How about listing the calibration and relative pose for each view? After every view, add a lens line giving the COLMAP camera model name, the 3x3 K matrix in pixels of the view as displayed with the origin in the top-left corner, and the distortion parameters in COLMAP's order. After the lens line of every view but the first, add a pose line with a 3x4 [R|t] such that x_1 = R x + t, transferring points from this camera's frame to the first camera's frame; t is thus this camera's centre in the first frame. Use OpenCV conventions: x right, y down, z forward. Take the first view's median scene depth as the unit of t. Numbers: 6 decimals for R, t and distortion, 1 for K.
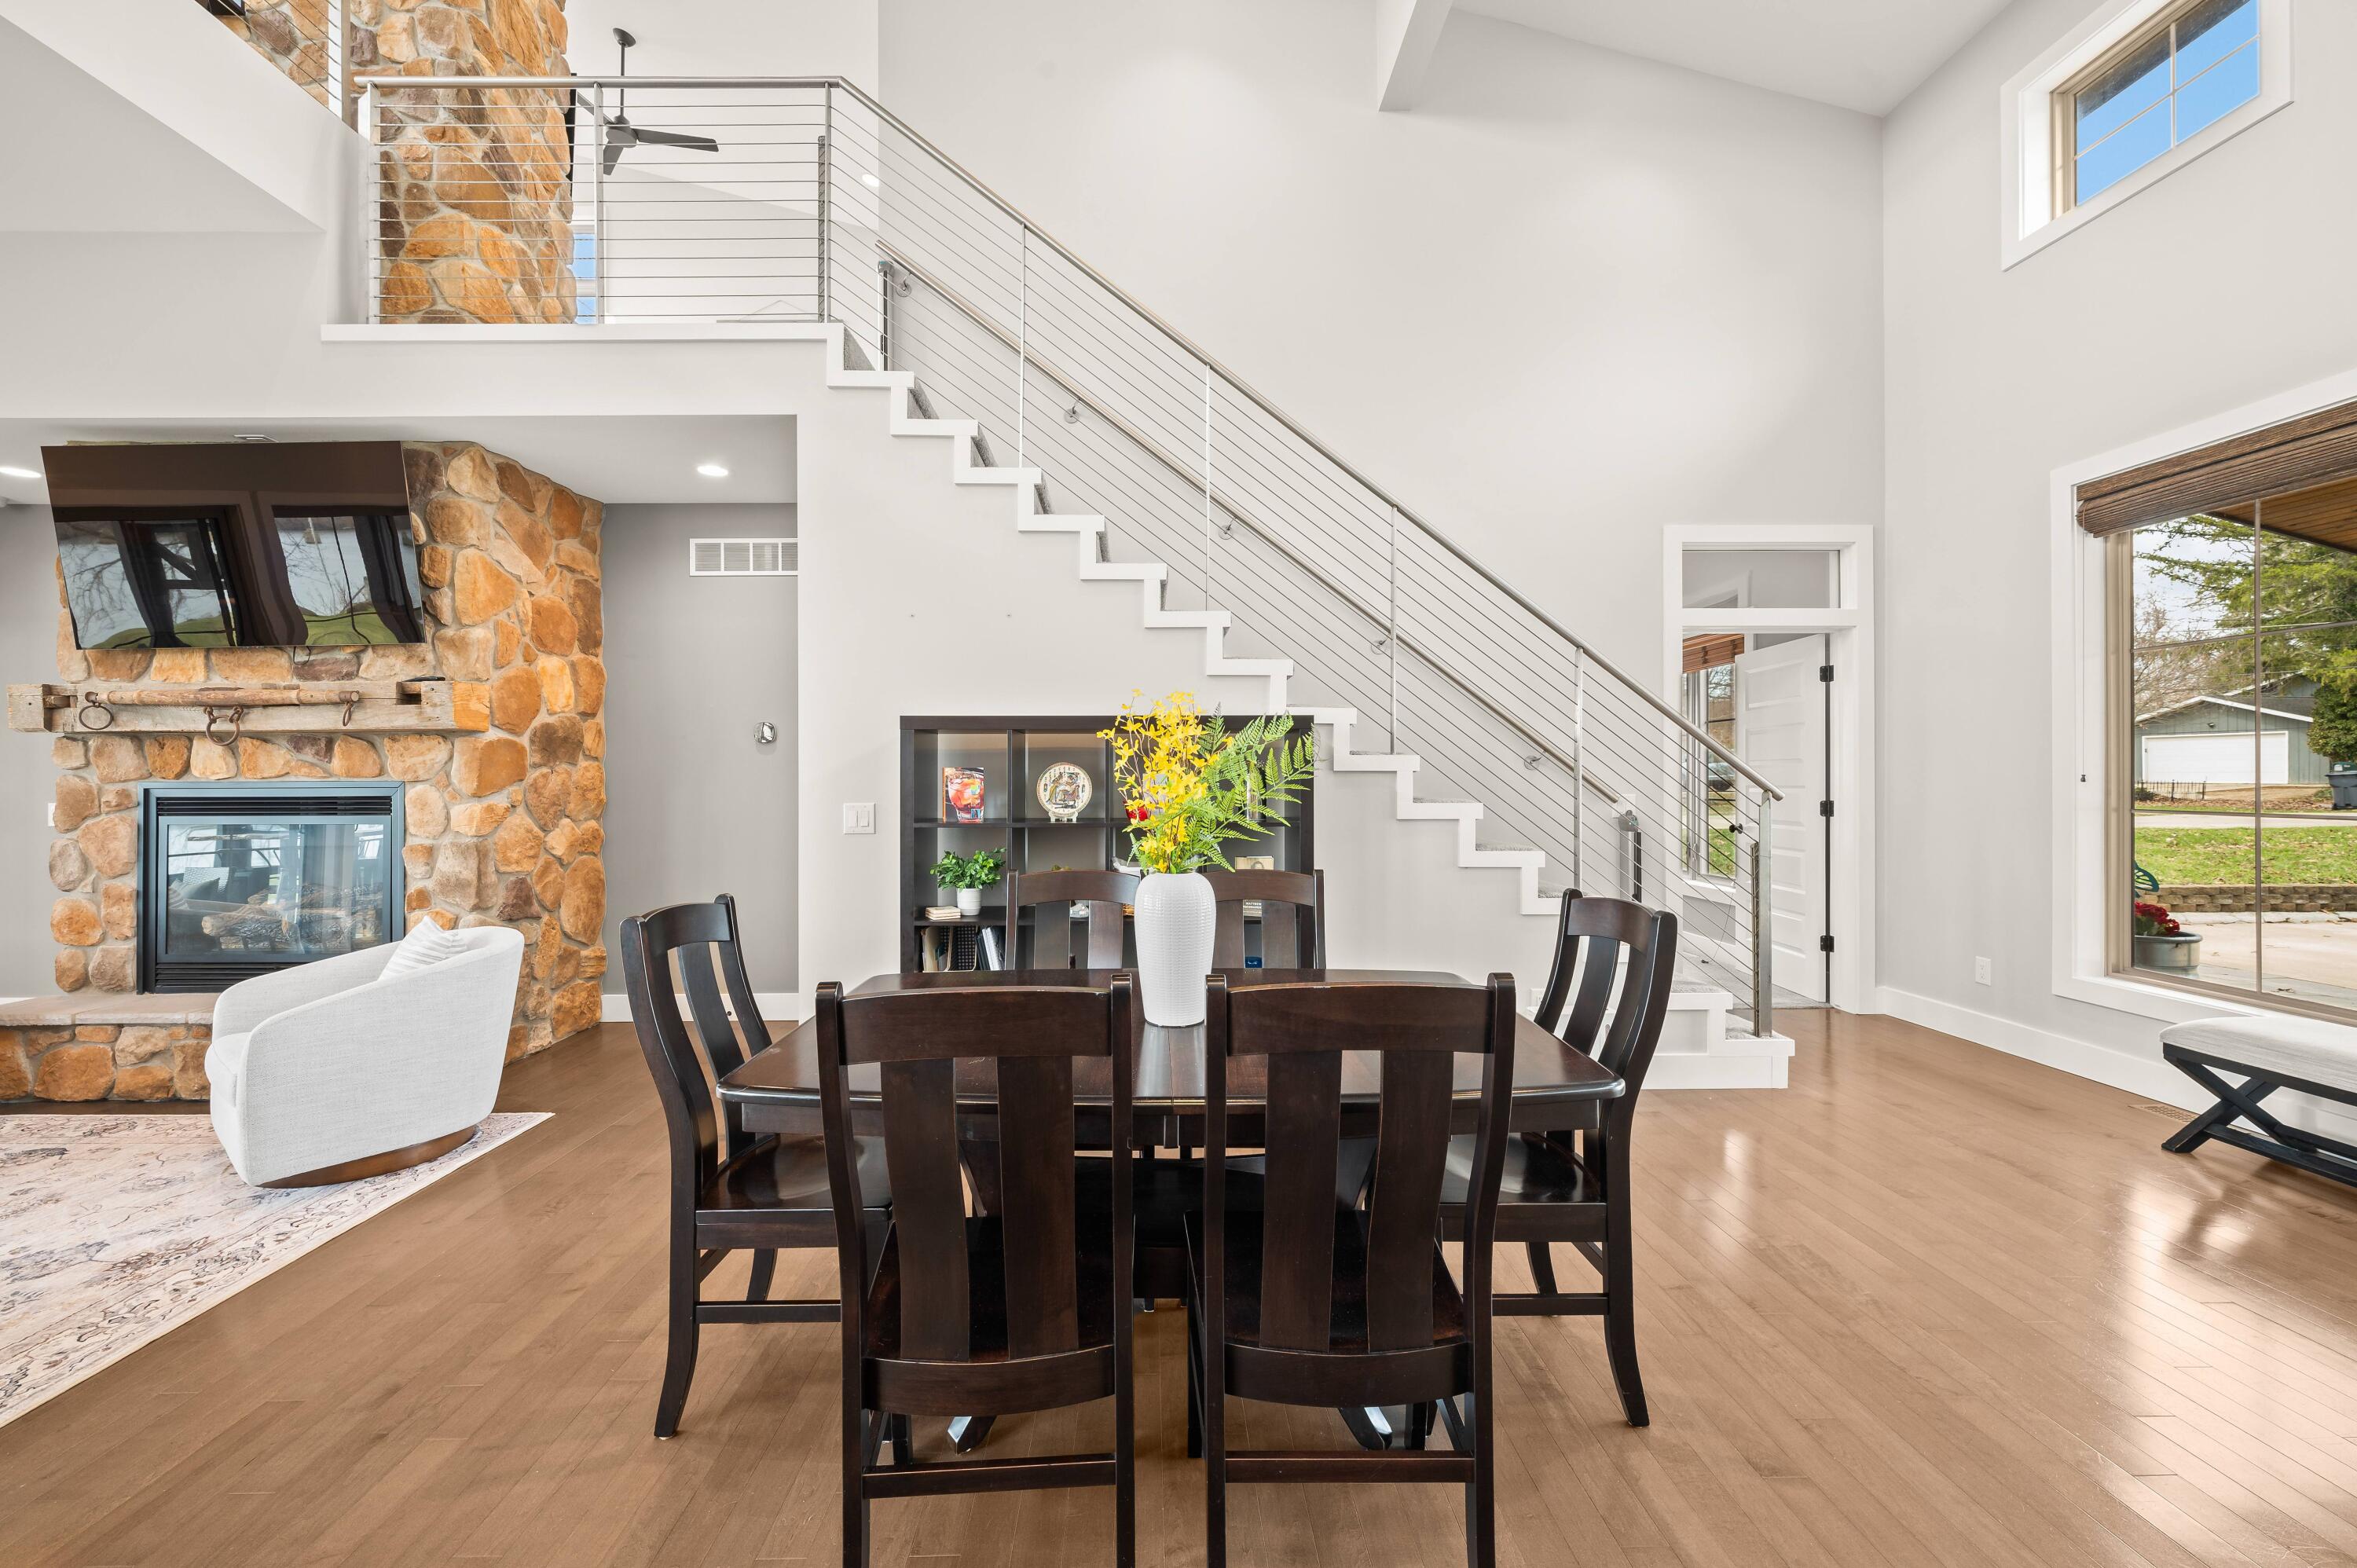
lens RADIAL K [[938.4, 0, 1167.6], [0, 938.4, 778.6], [0, 0, 1]] dist [0.000494, 0.000319]
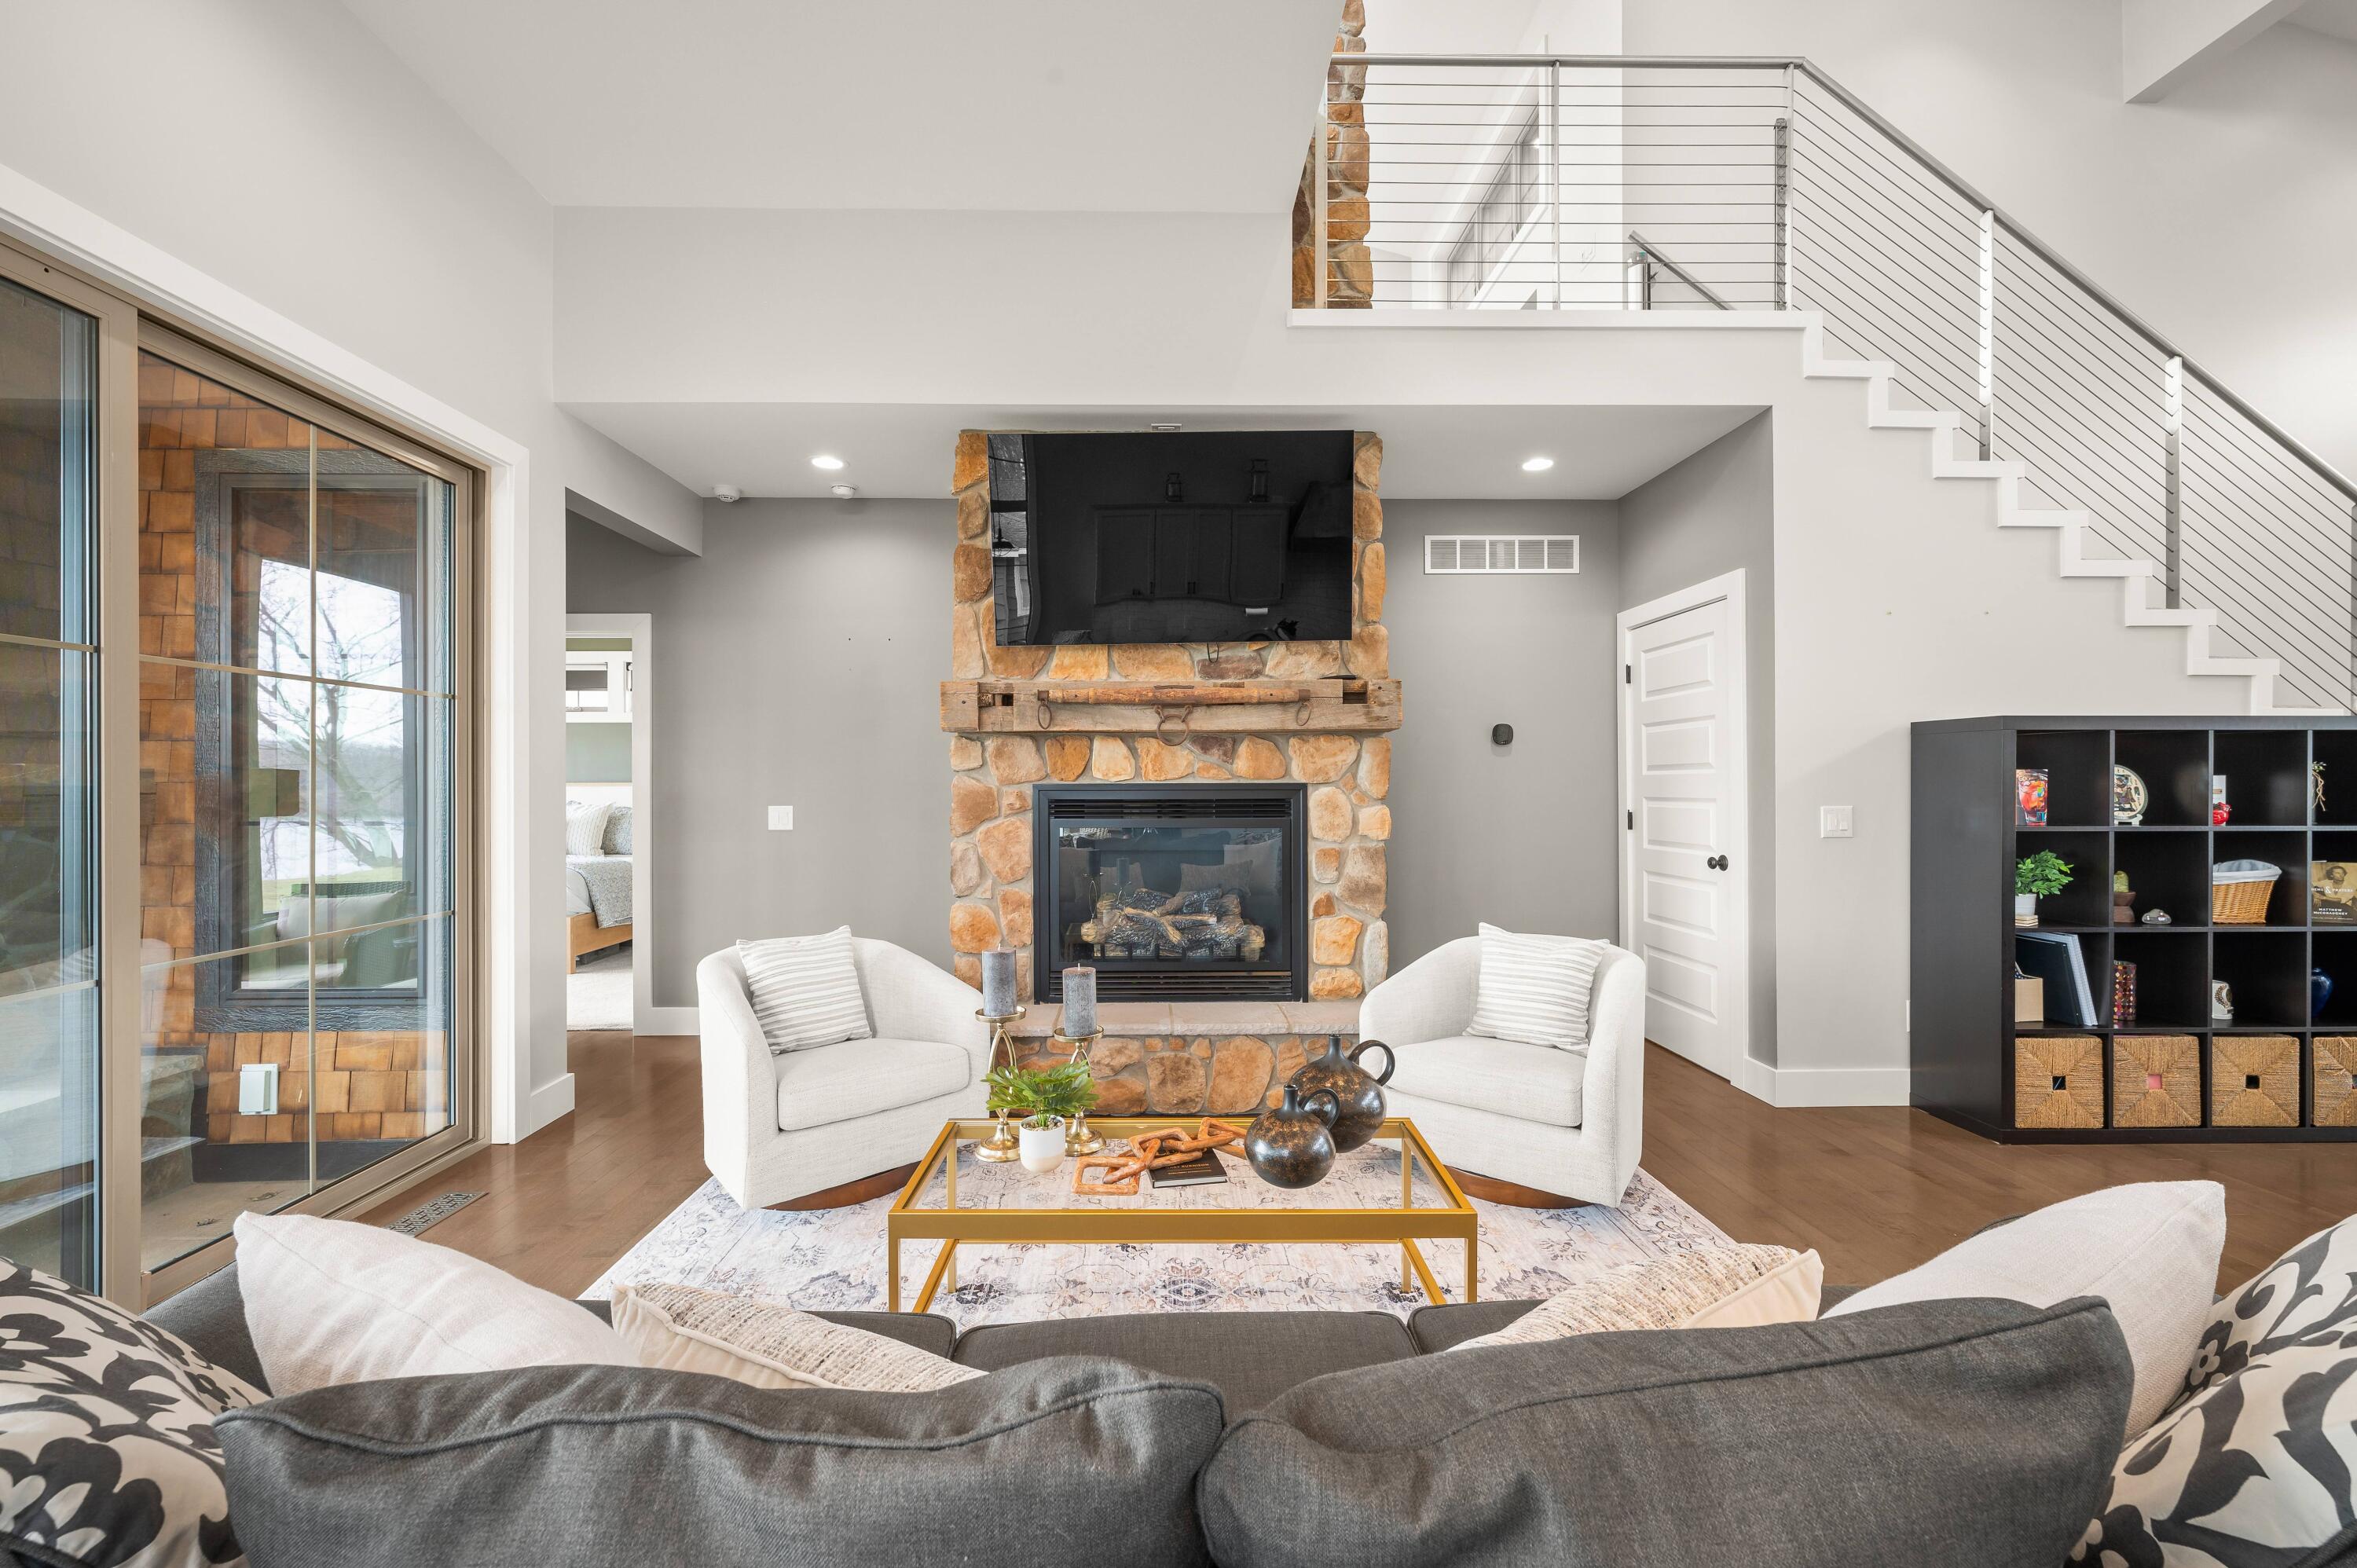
lens RADIAL K [[938.4, 0, 1167.6], [0, 938.4, 778.6], [0, 0, 1]] dist [0.000494, 0.000319]
pose [[0.999974, 0.001370, 0.007116, -0.968803], [-0.001320, 0.999975, -0.006996, 0.005098], [-0.007125, 0.006986, 0.999950, 0.035918]]
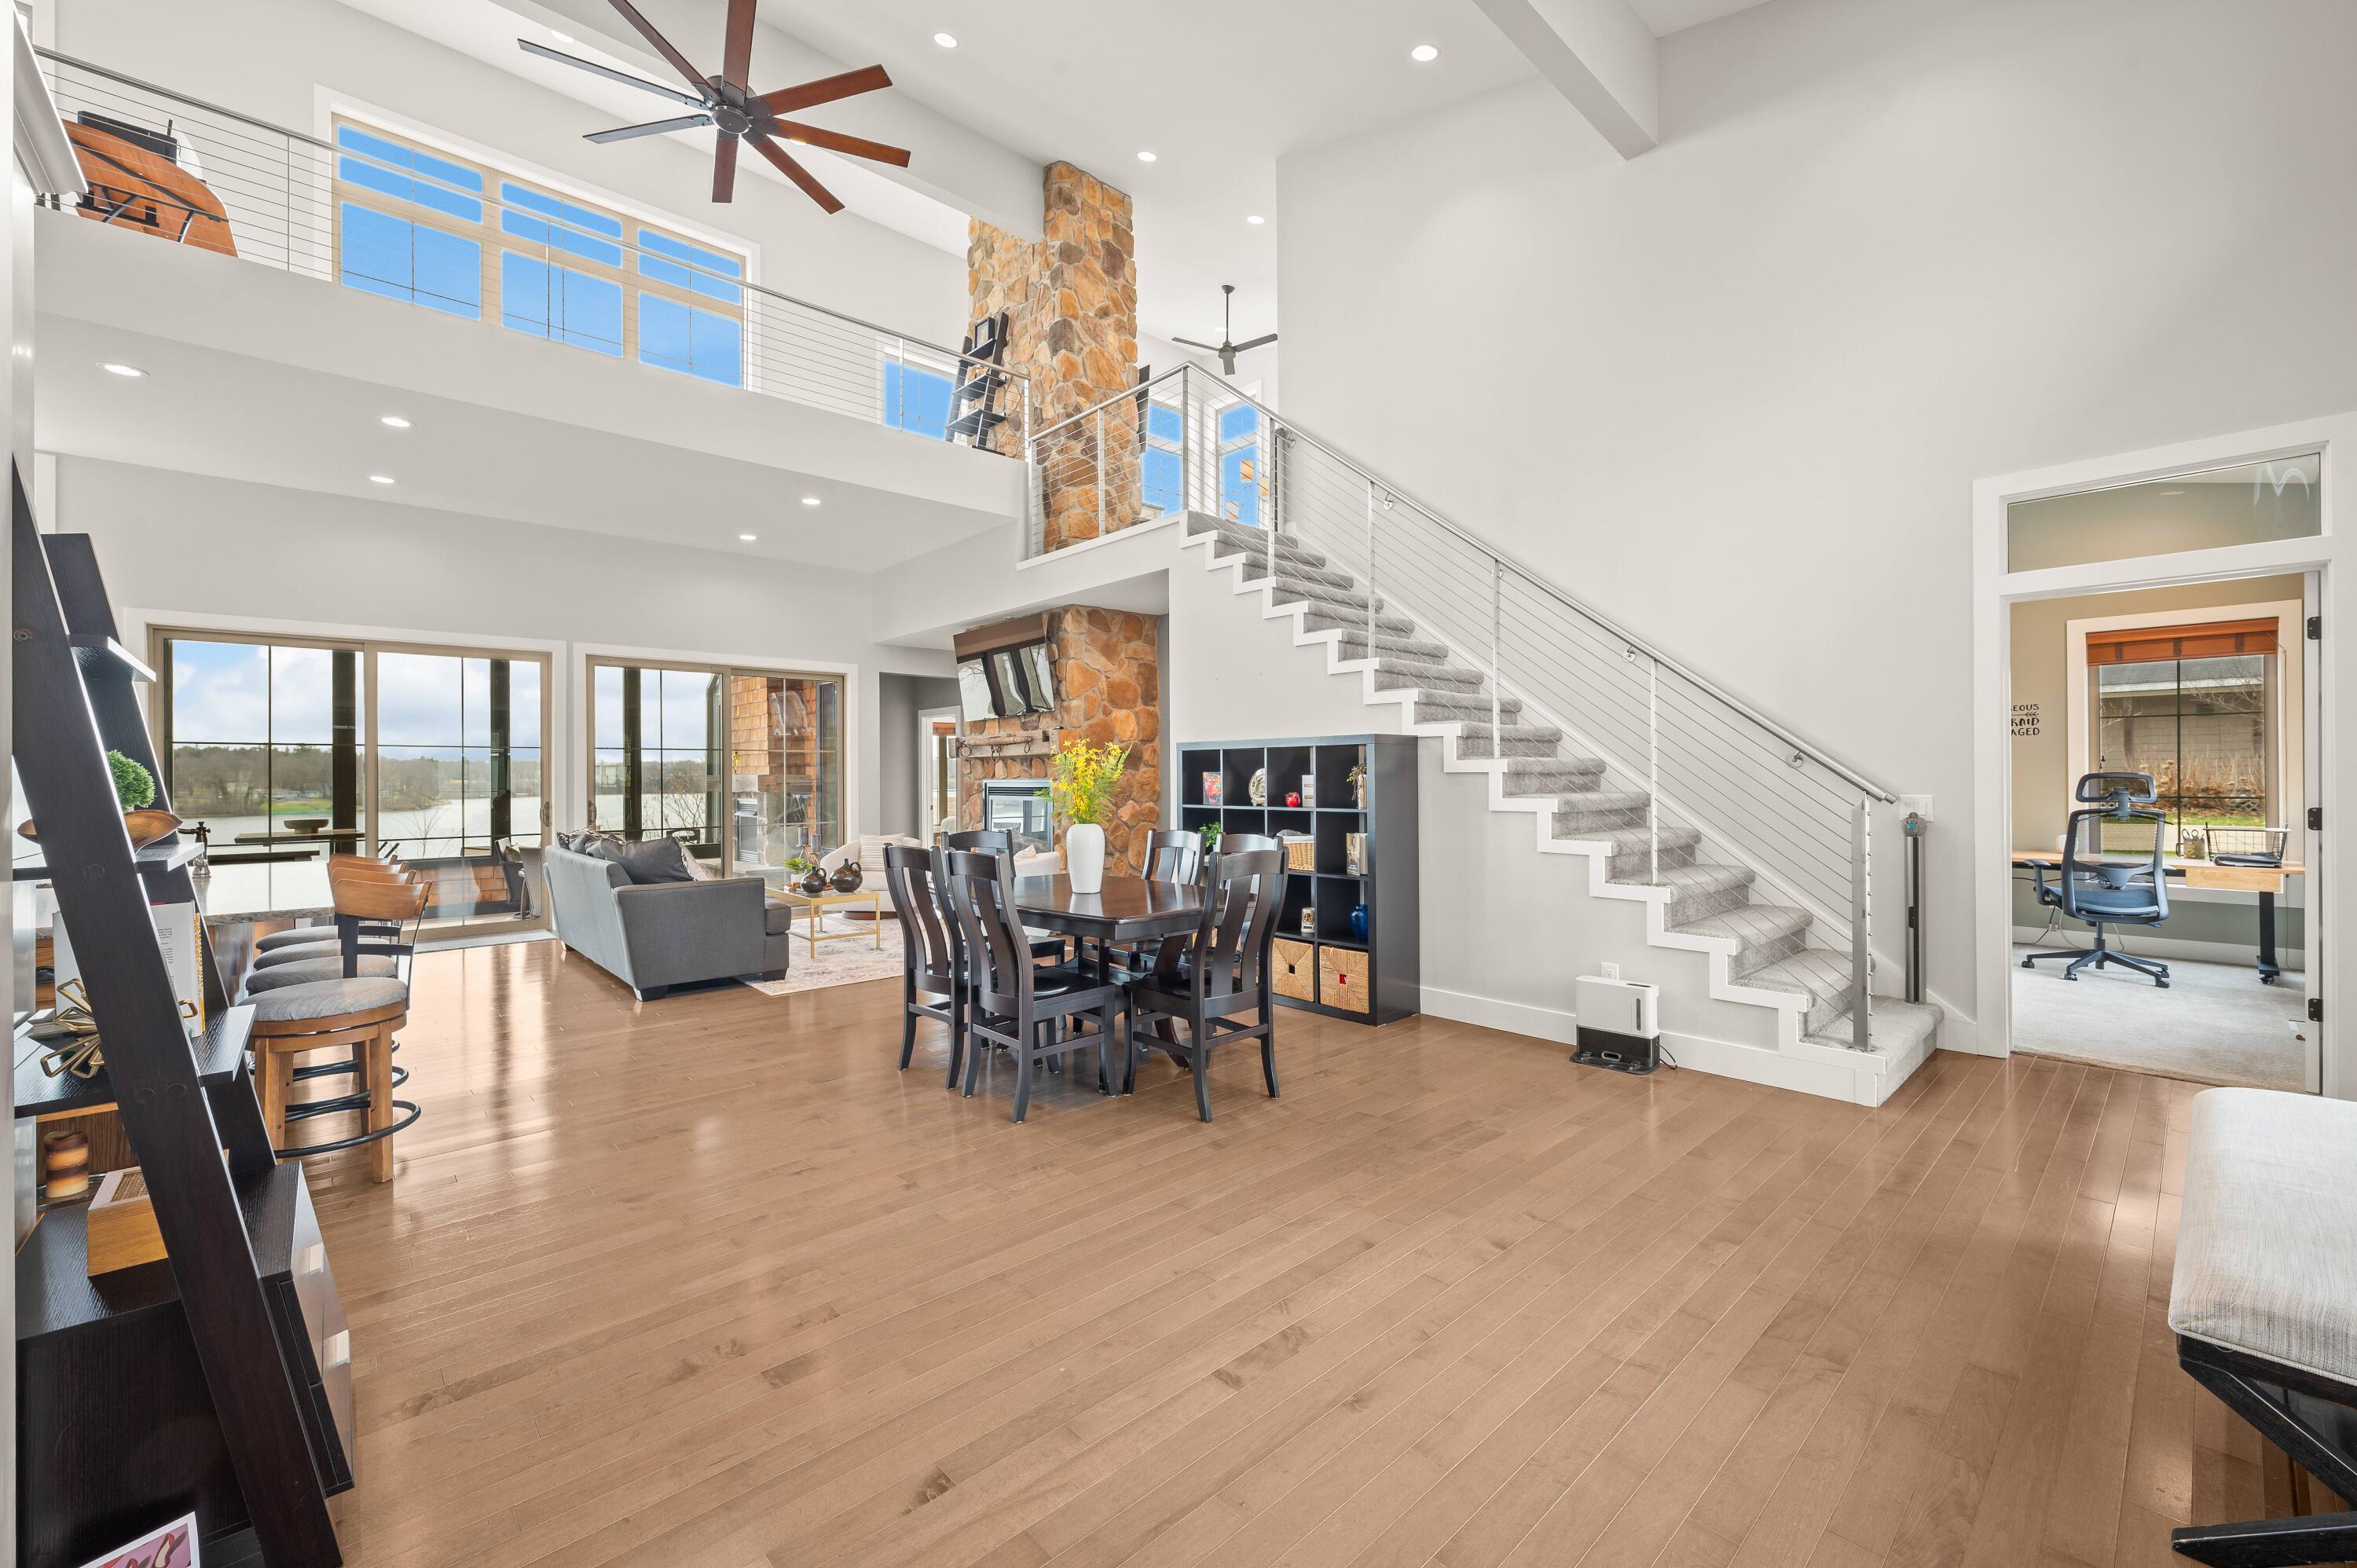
lens RADIAL K [[940.4, 0, 1179.8], [0, 940.4, 767.8], [0, 0, 1]] dist [-0.001103, 0.000057]
pose [[0.674089, -0.008840, -0.738597, 0.847378], [0.003276, 0.999954, -0.008978, -0.003475], [0.738643, 0.003633, 0.674087, -0.144807]]
